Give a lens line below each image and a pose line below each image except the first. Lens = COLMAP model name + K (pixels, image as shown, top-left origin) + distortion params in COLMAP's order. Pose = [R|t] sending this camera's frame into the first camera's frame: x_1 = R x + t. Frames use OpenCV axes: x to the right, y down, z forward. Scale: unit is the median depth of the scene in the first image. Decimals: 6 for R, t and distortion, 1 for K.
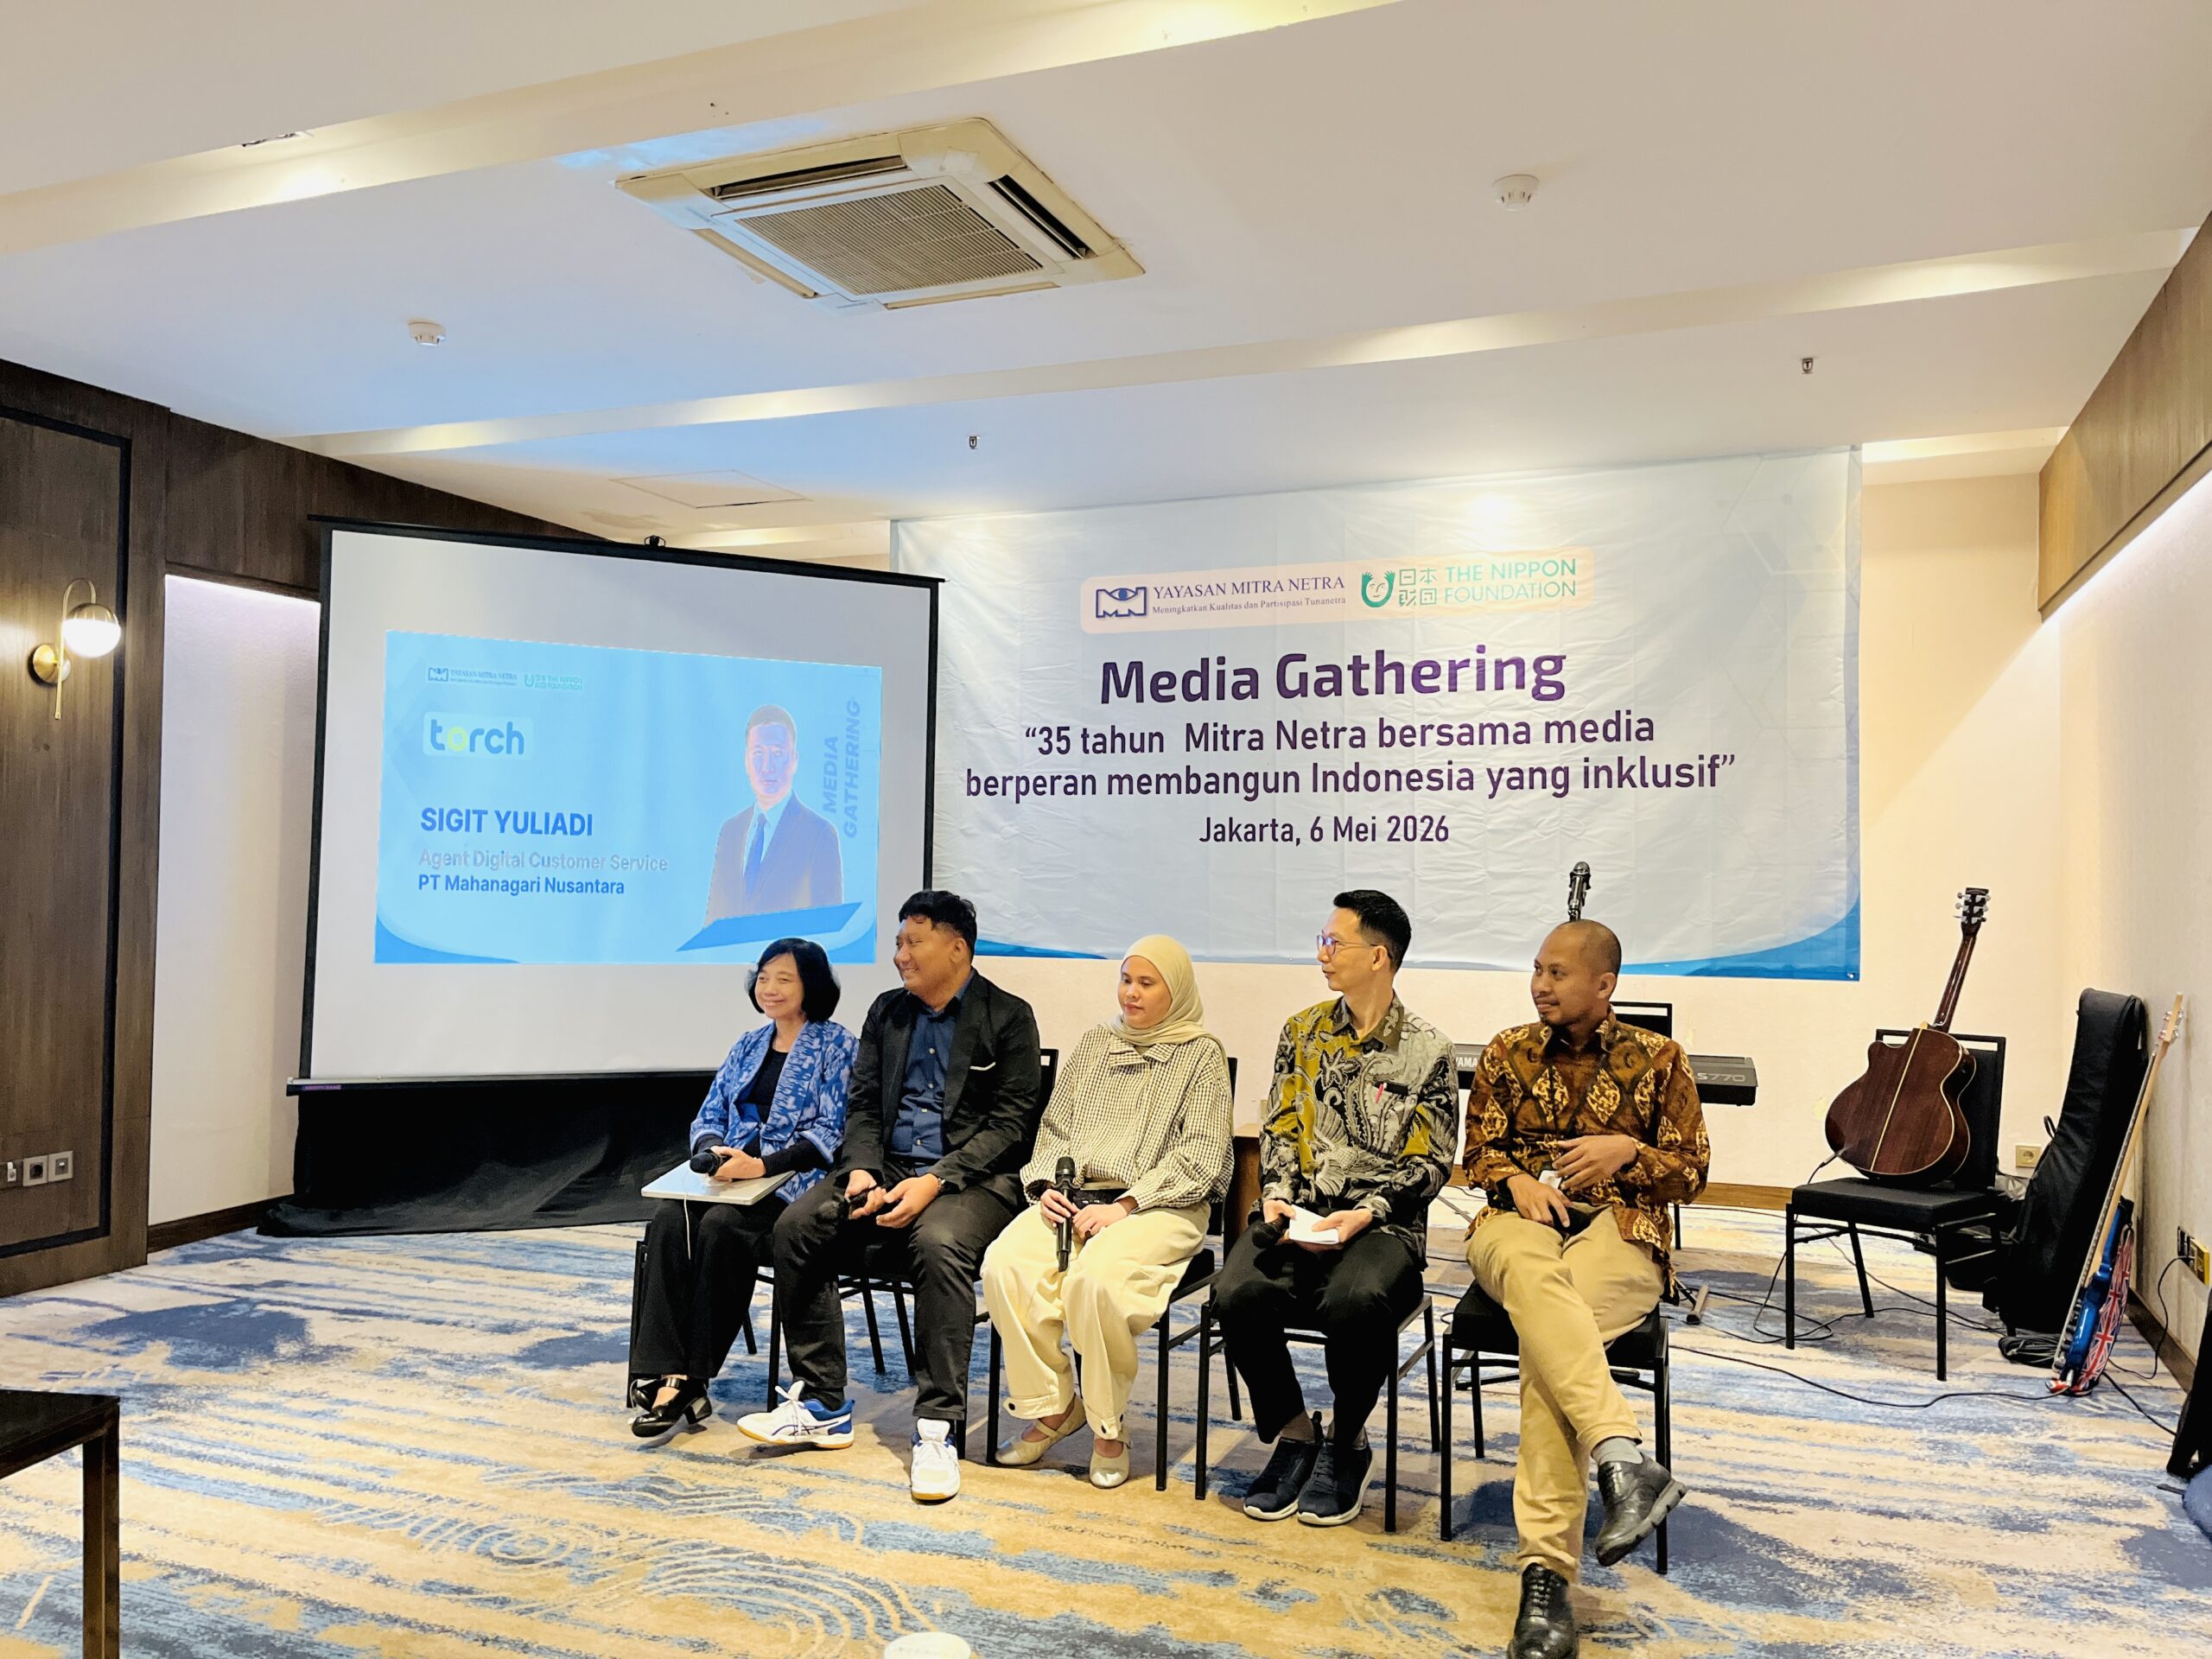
lens RADIAL K [[1654.1, 0, 1131.1], [0, 1654.1, 829.7], [0, 0, 1]] dist [0.053368, -0.076713]
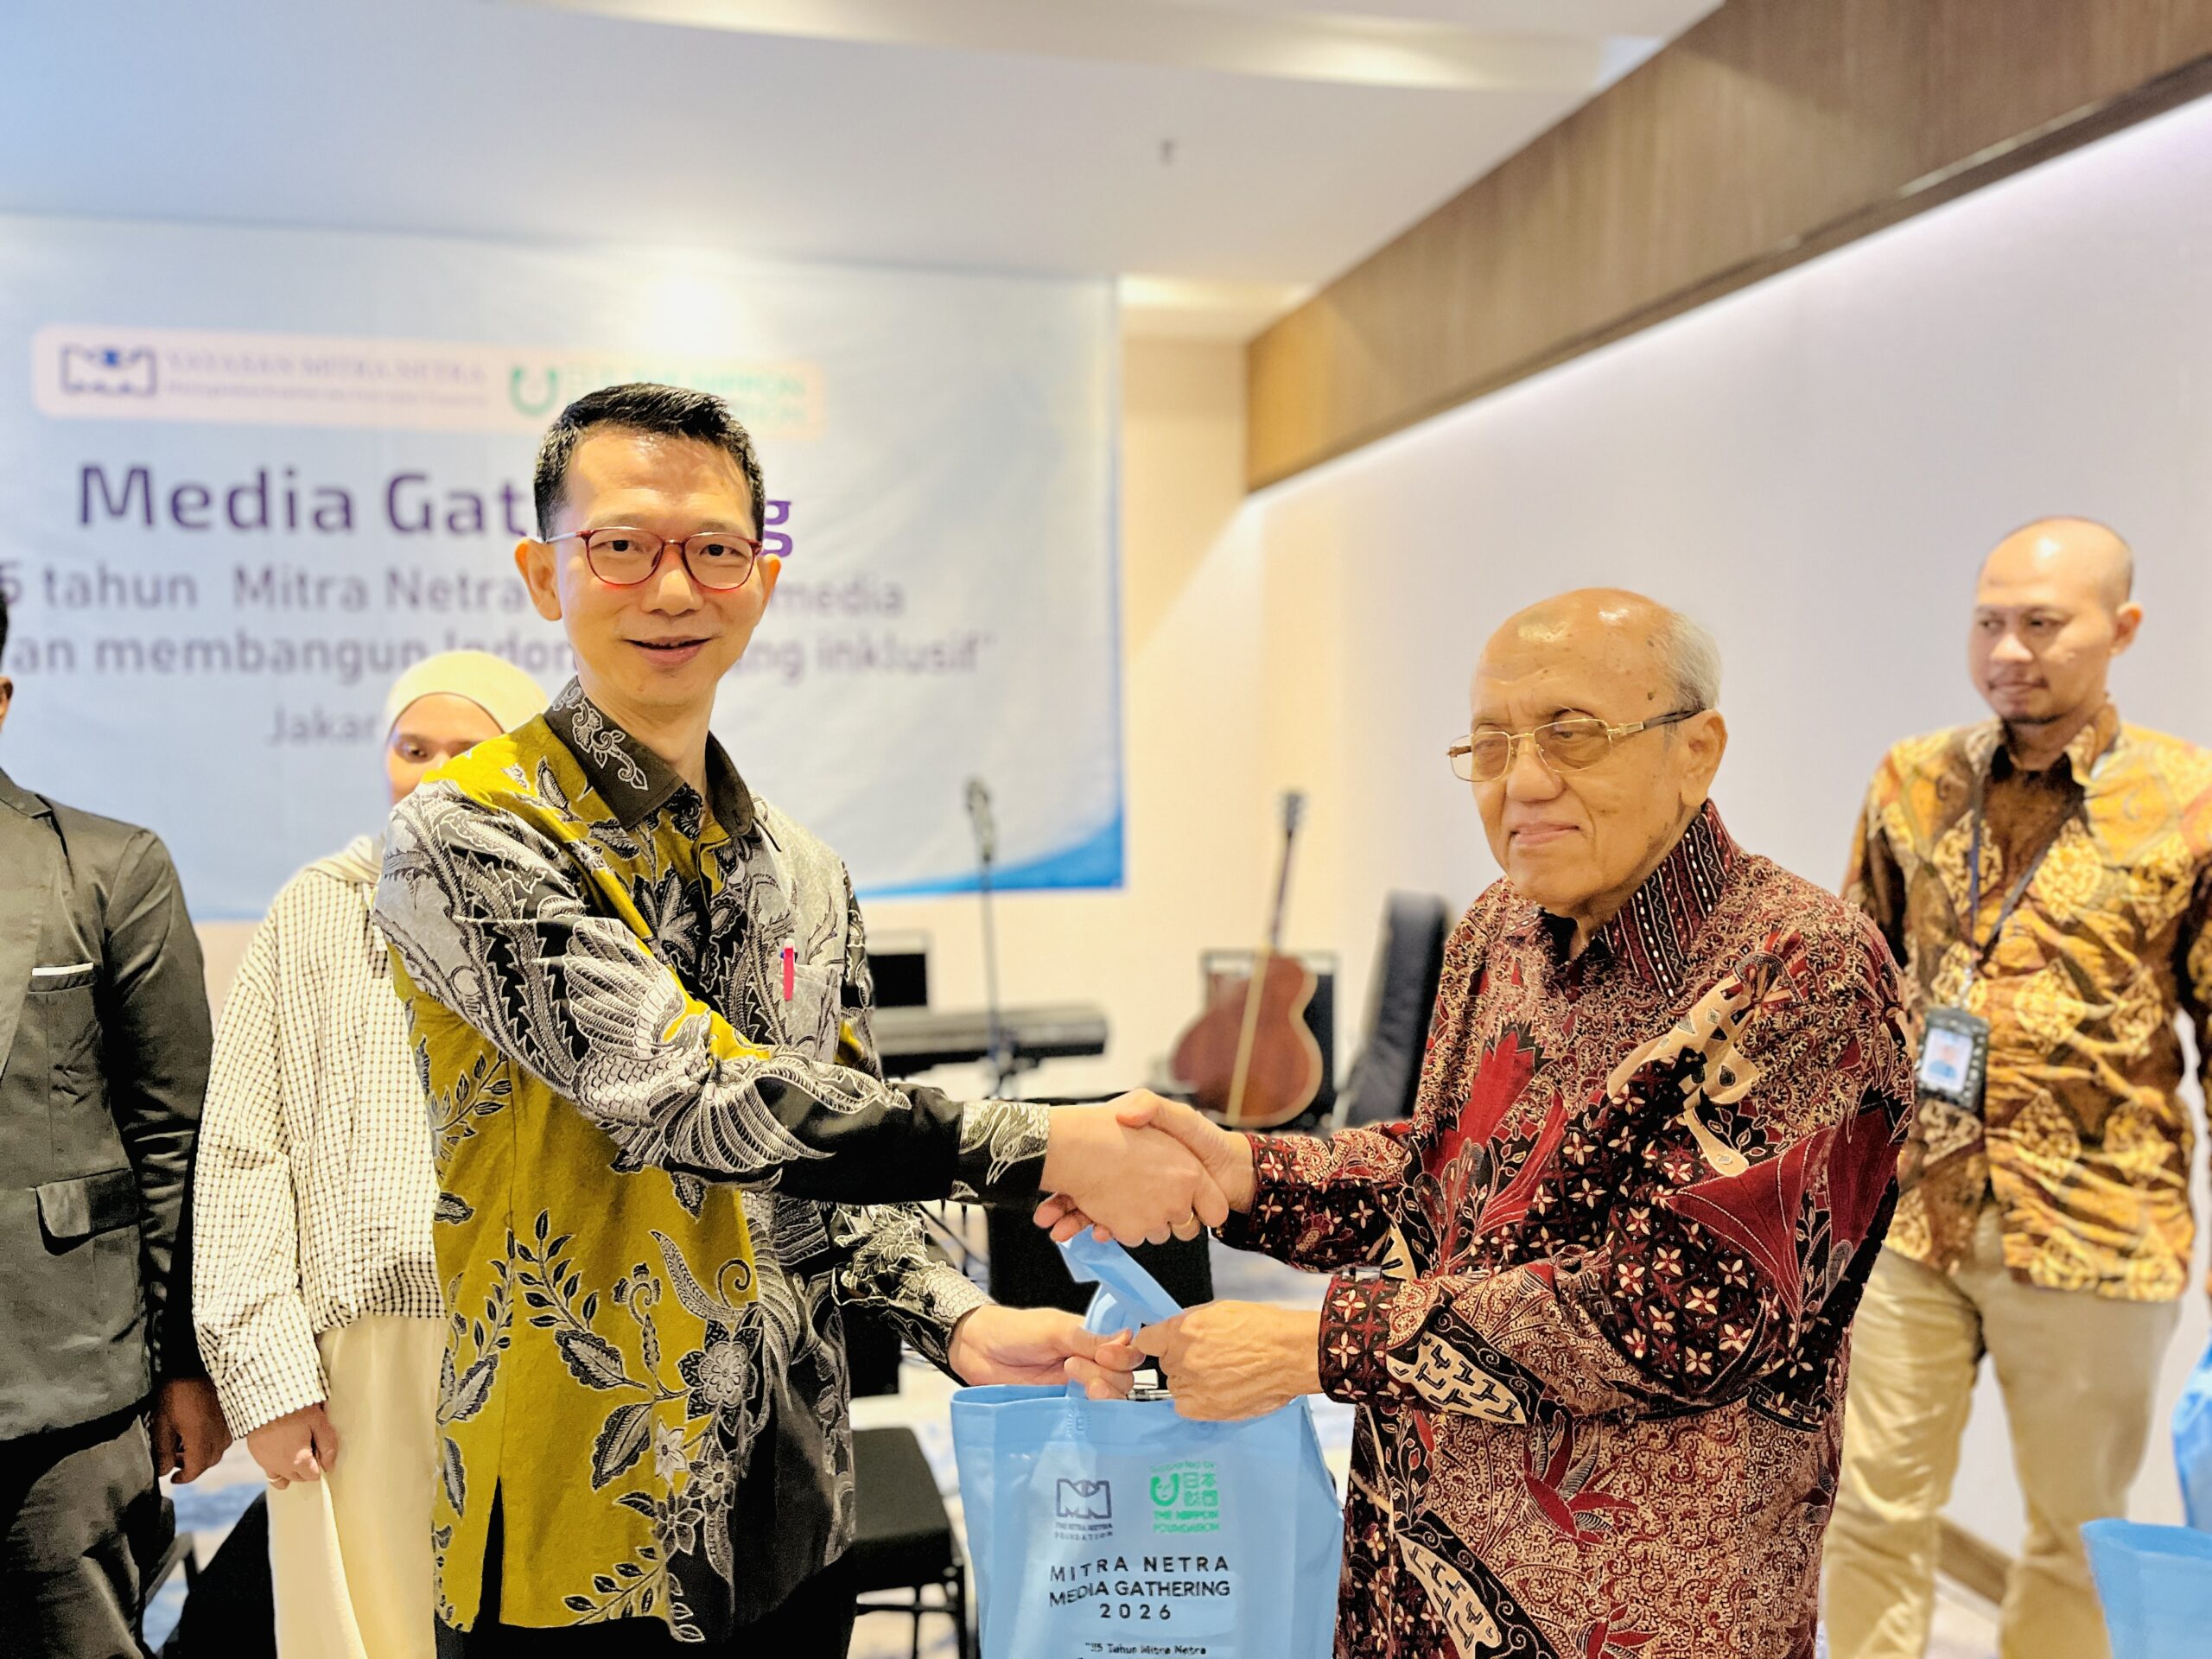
lens RADIAL K [[1654.1, 0, 1098.8], [0, 1654.1, 823.2], [0, 0, 1]] dist [0.053368, -0.076713]
pose [[0.819089, -0.042495, 0.572090, -0.074150], [0.001567, 0.997415, 0.071846, -0.008956], [-0.573664, -0.057952, 0.817038, 0.261973]]
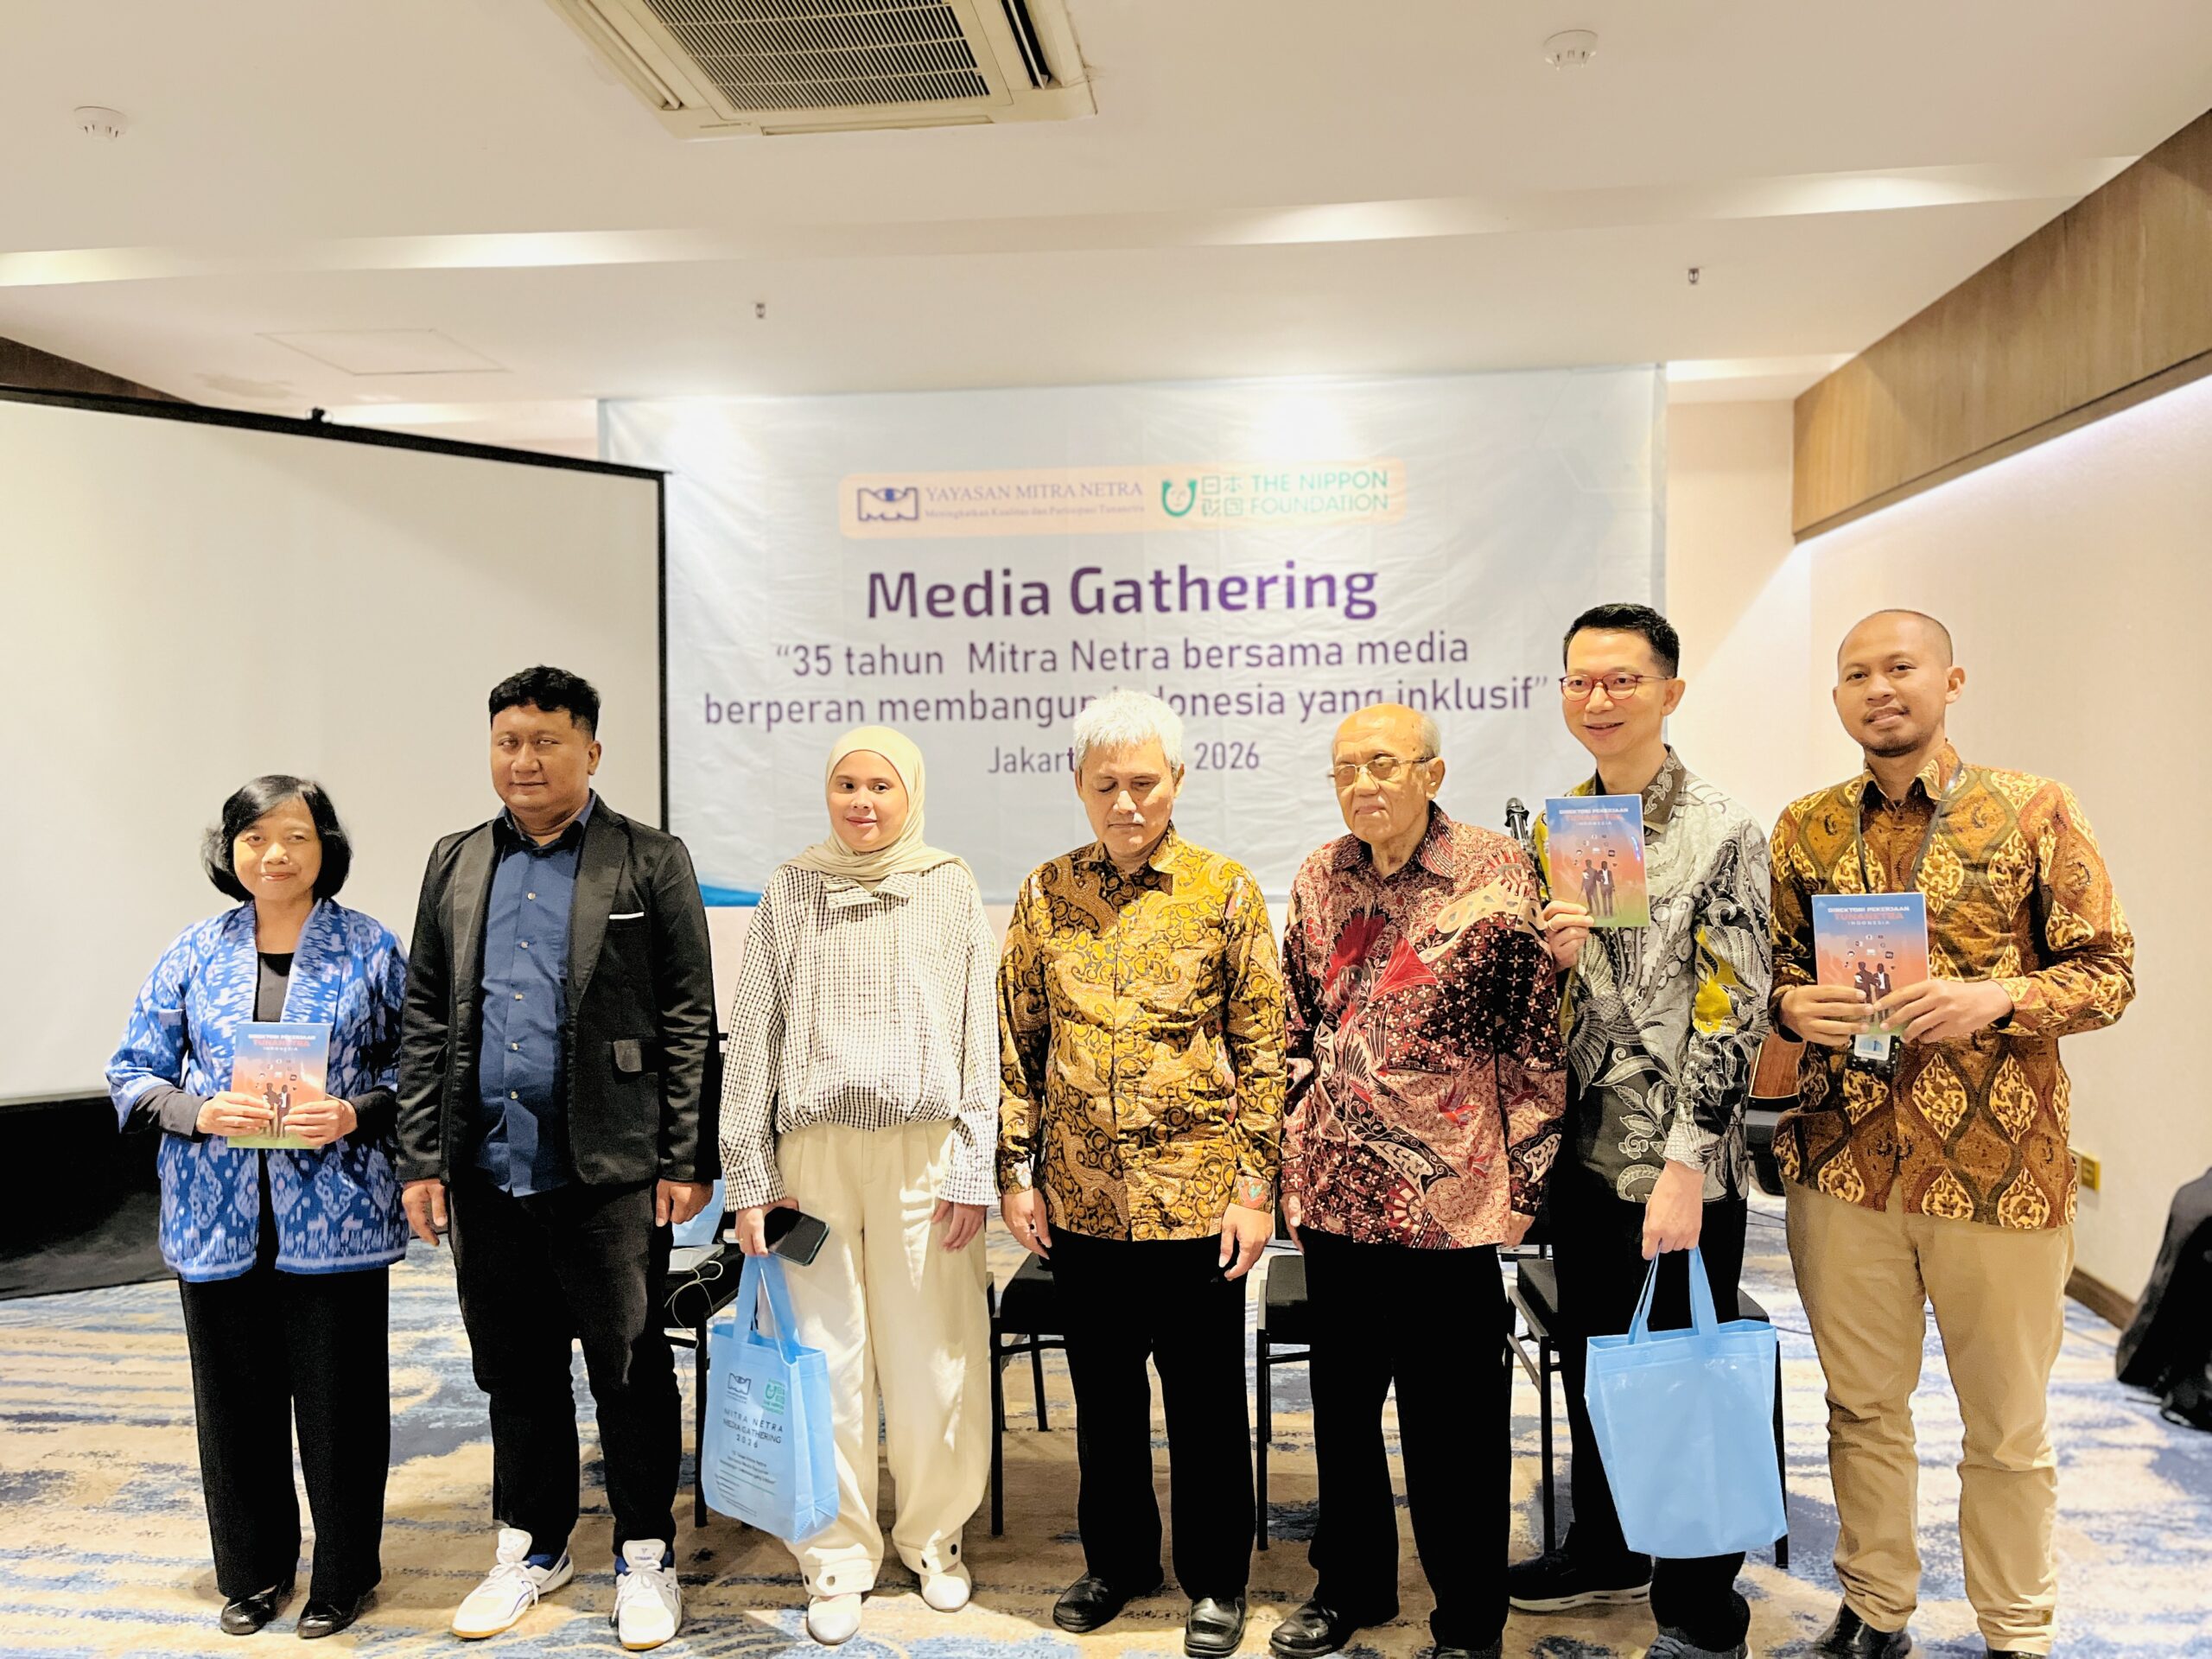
lens RADIAL K [[1654.1, 0, 1115.4], [0, 1654.1, 827.2], [0, 0, 1]] dist [0.053368, -0.076713]
pose [[0.962566, -0.029010, 0.269490, -0.143561], [0.013805, 0.998213, 0.058144, -0.015690], [-0.270695, -0.052247, 0.961246, 0.111367]]
